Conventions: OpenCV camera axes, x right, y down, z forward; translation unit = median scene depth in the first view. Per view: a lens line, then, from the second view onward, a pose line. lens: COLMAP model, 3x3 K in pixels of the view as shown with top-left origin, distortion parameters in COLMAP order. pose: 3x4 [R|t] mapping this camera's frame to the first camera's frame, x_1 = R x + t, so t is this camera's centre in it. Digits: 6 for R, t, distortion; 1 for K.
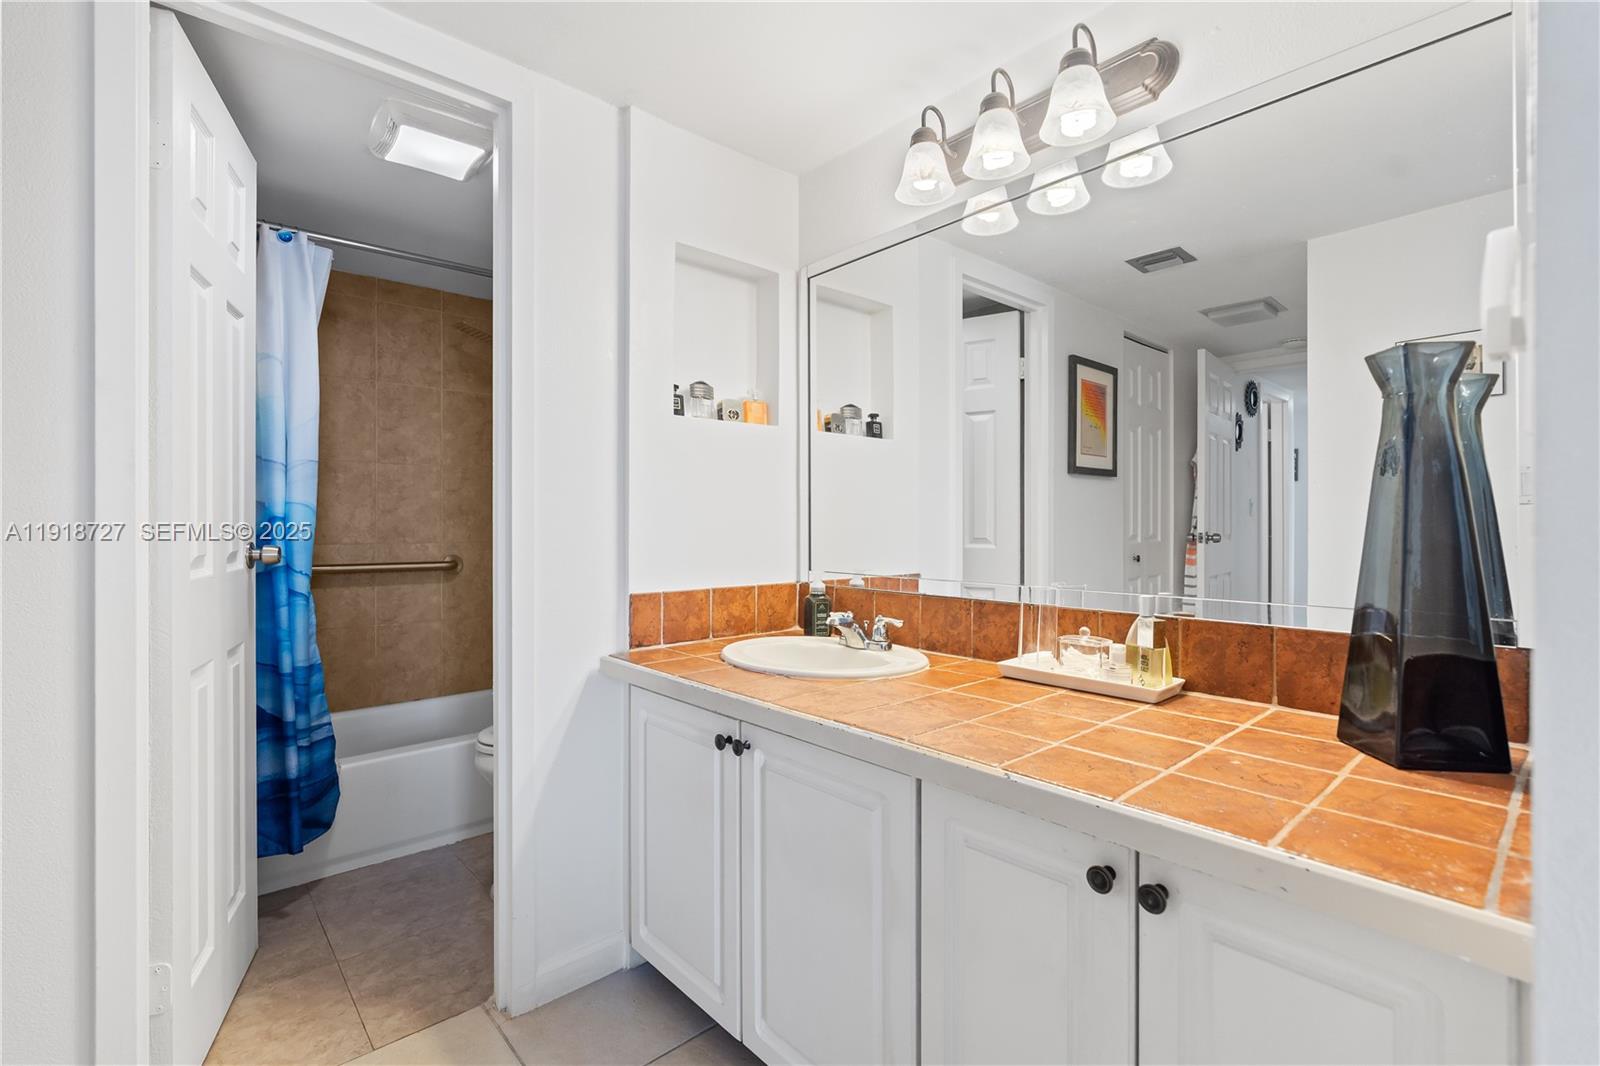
lens RADIAL K [[730.6, 0, 795.3], [0, 730.6, 525.3], [0, 0, 1]] dist [-0.006038, 0.002654]
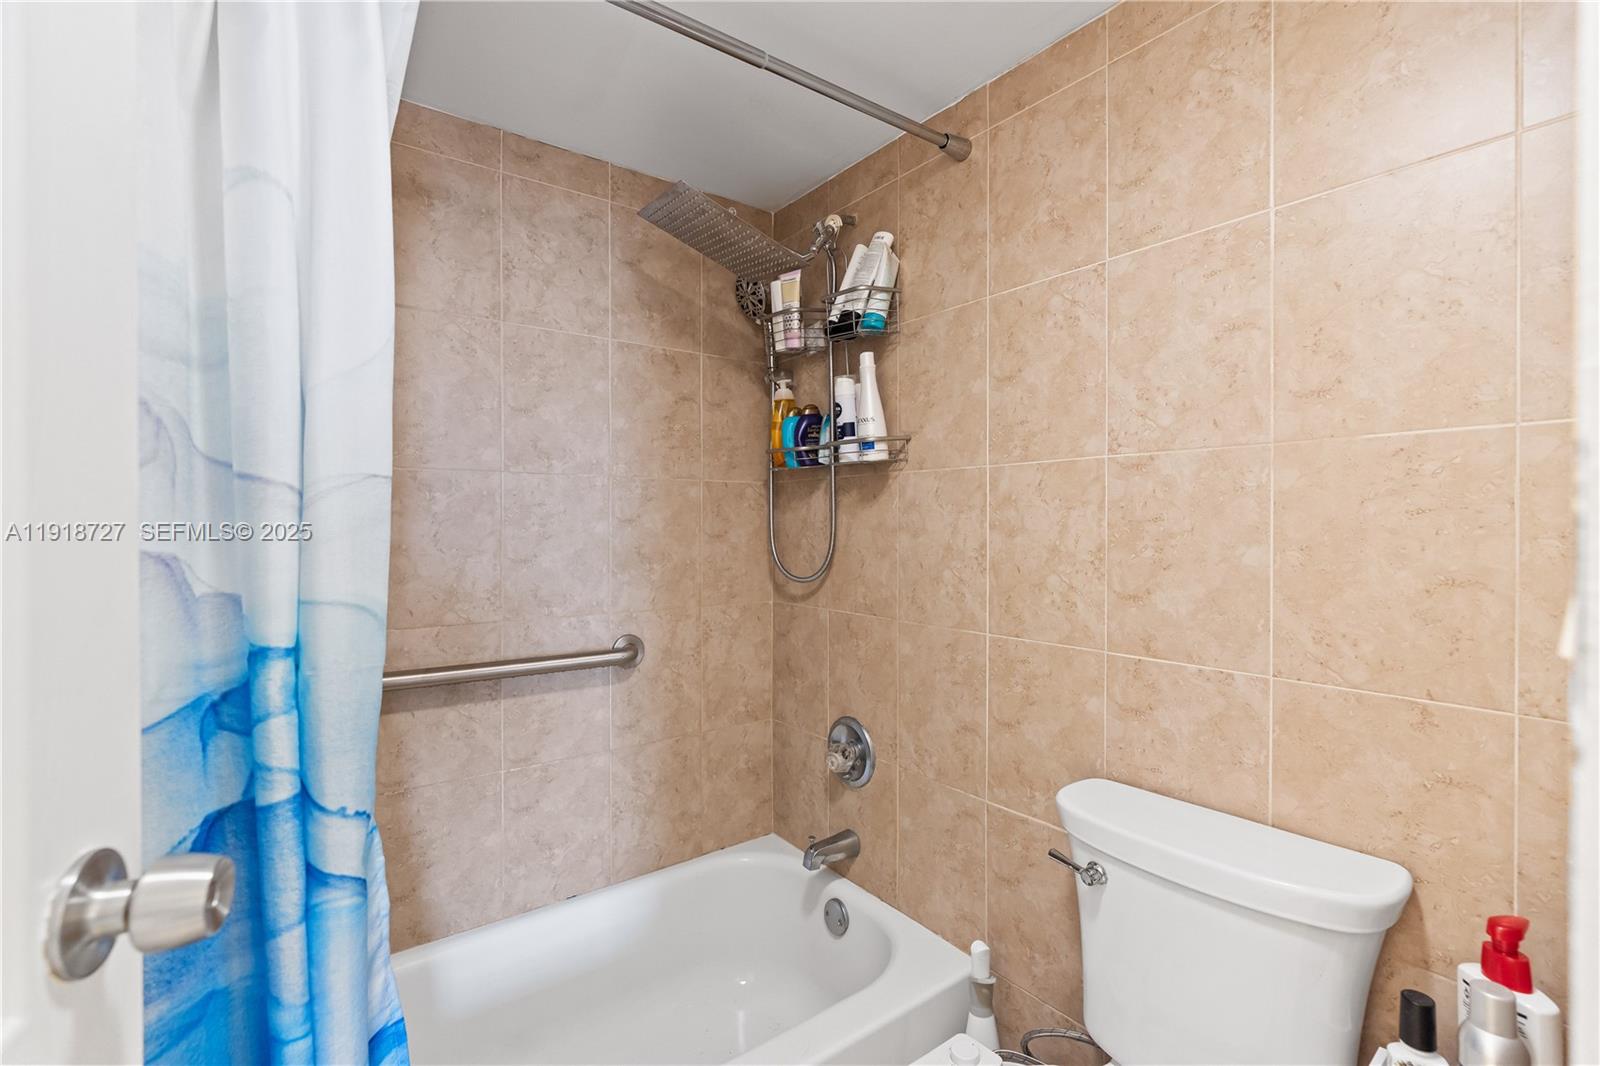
lens RADIAL K [[730.6, 0, 799.1], [0, 730.6, 533.4], [0, 0, 1]] dist [-0.006038, 0.002654]
pose [[0.996147, 0.004659, -0.087574, -0.300712], [-0.003467, 0.999899, 0.013753, -0.047302], [0.087629, -0.013396, 0.996063, 0.468791]]
